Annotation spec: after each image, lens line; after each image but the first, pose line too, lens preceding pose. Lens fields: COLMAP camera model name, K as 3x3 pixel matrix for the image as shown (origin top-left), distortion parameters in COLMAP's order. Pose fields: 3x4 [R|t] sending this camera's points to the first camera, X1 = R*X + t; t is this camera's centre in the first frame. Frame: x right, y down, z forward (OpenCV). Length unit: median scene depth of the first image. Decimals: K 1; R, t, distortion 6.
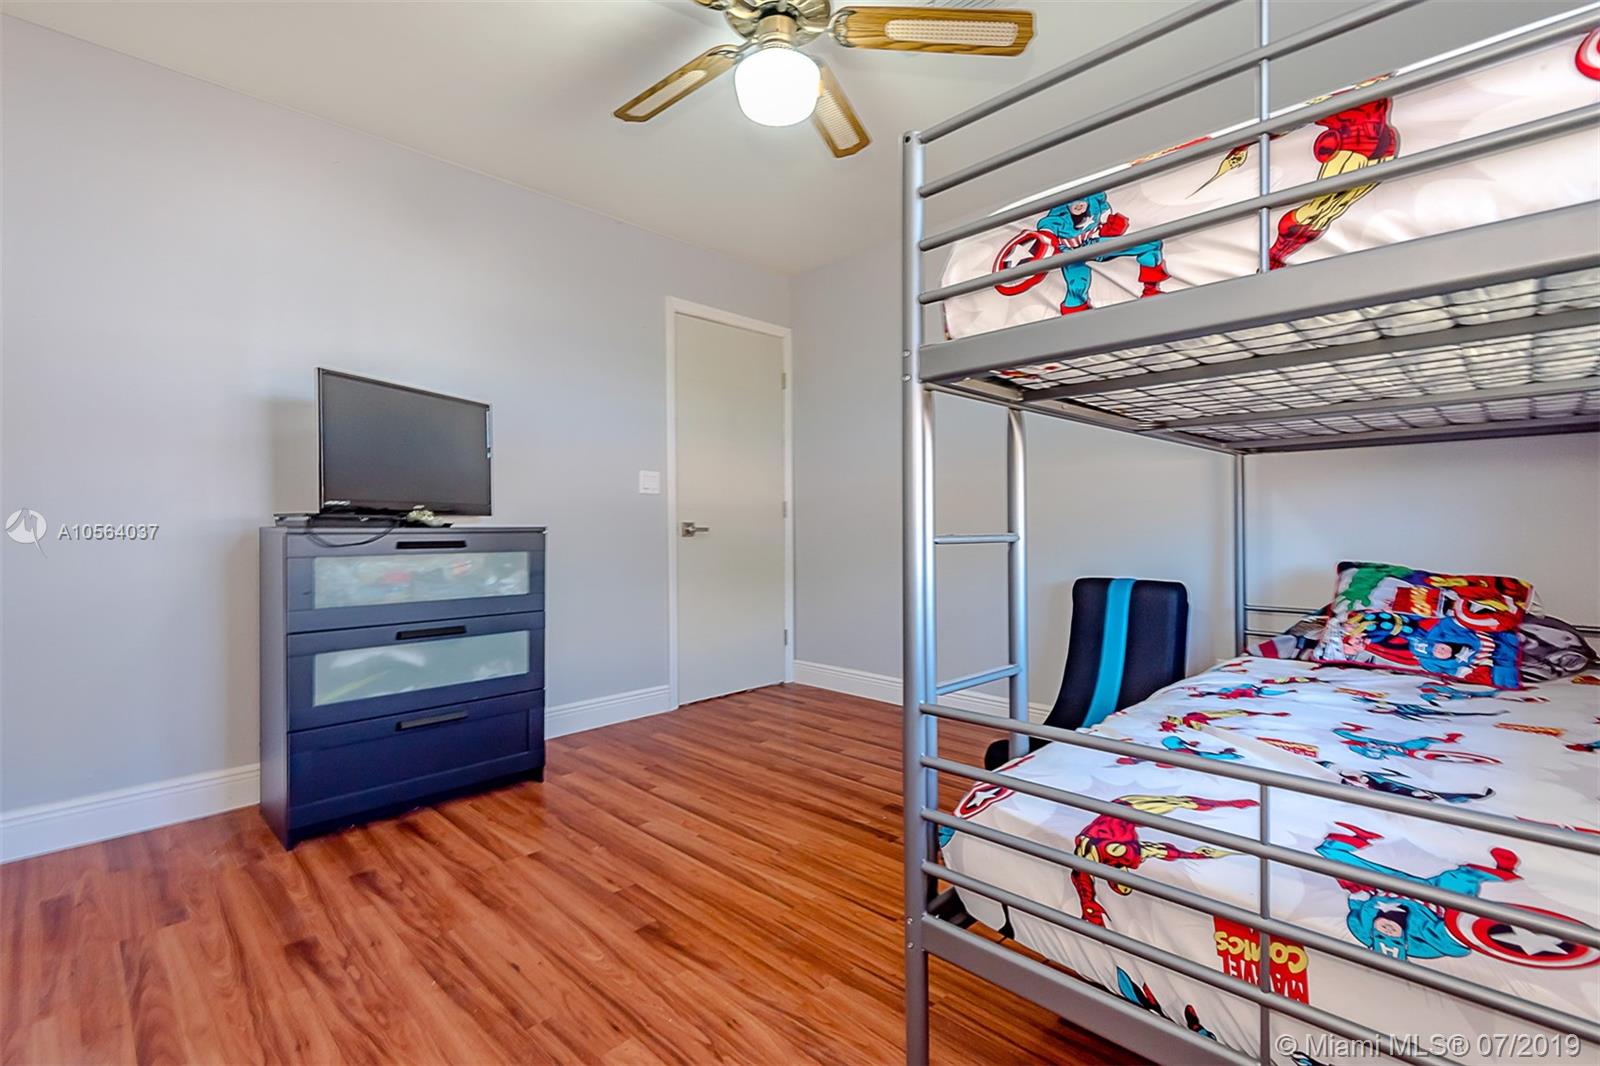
lens RADIAL K [[734.9, 0, 796.9], [0, 734.9, 527.9], [0, 0, 1]] dist [0.003834, 0.000239]
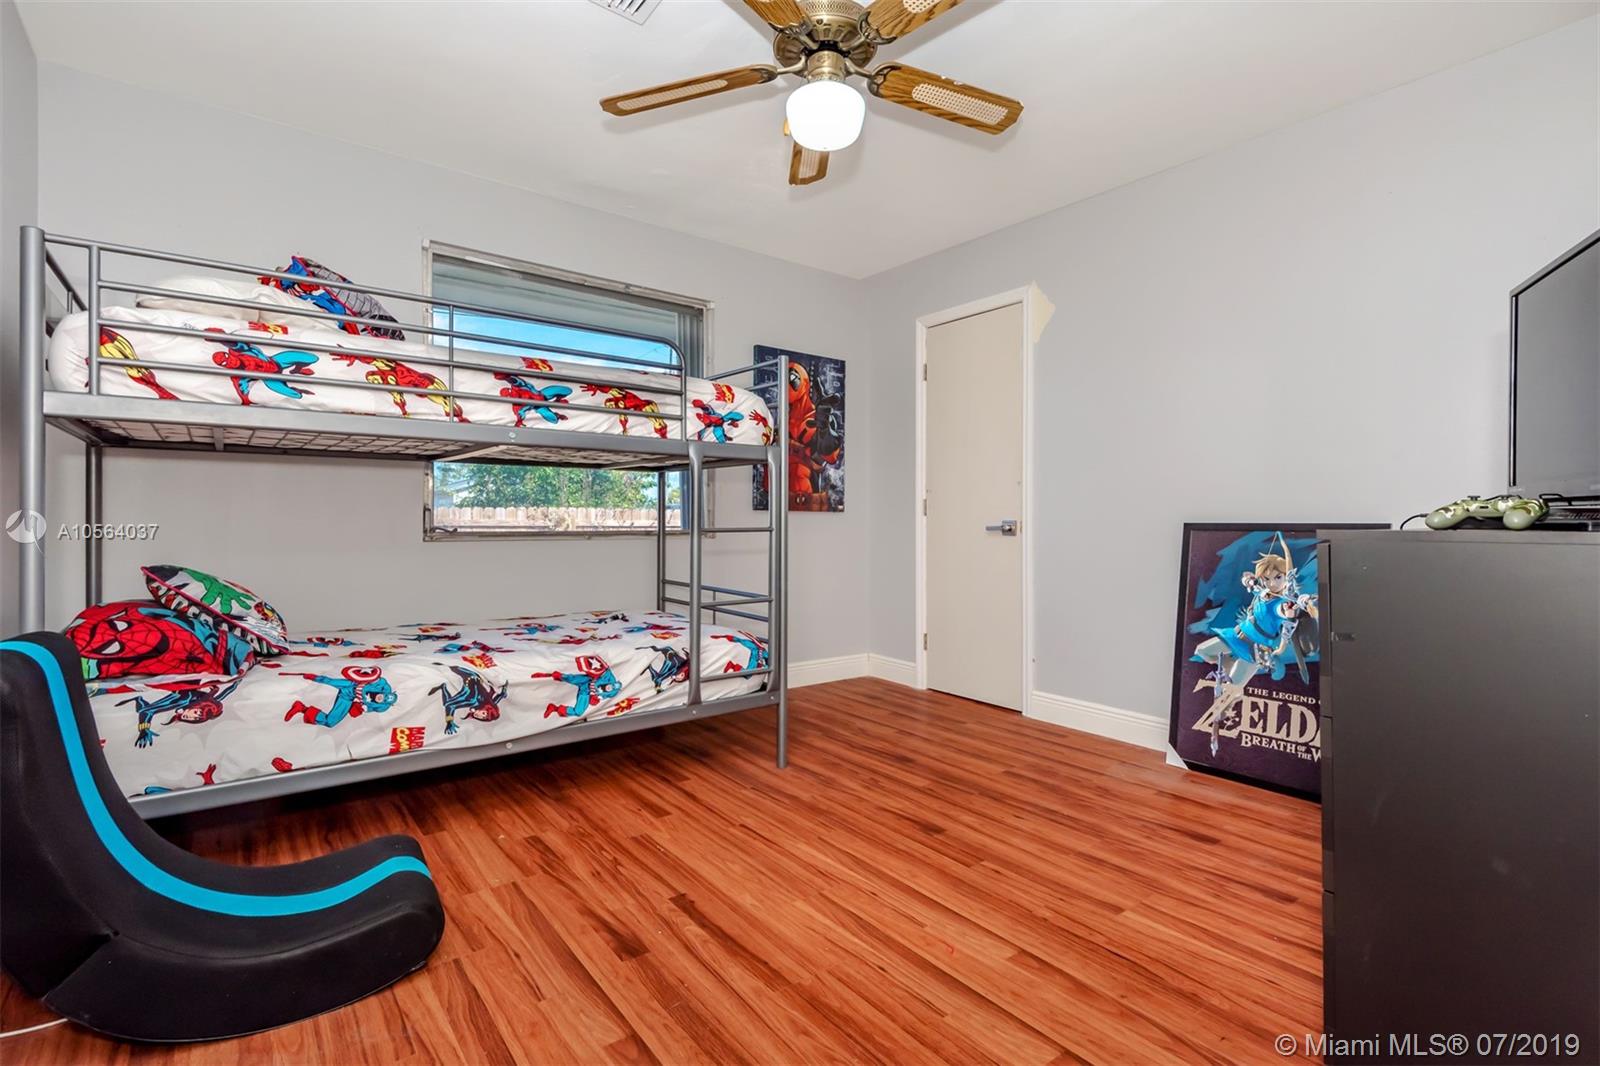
lens RADIAL K [[734.9, 0, 801.6], [0, 734.9, 522.8], [0, 0, 1]] dist [0.003834, 0.000239]
pose [[-0.989706, -0.003415, 0.143072, -0.133367], [-0.001645, 0.999921, 0.012488, 0.000758], [-0.143104, 0.012124, -0.989633, 2.003011]]
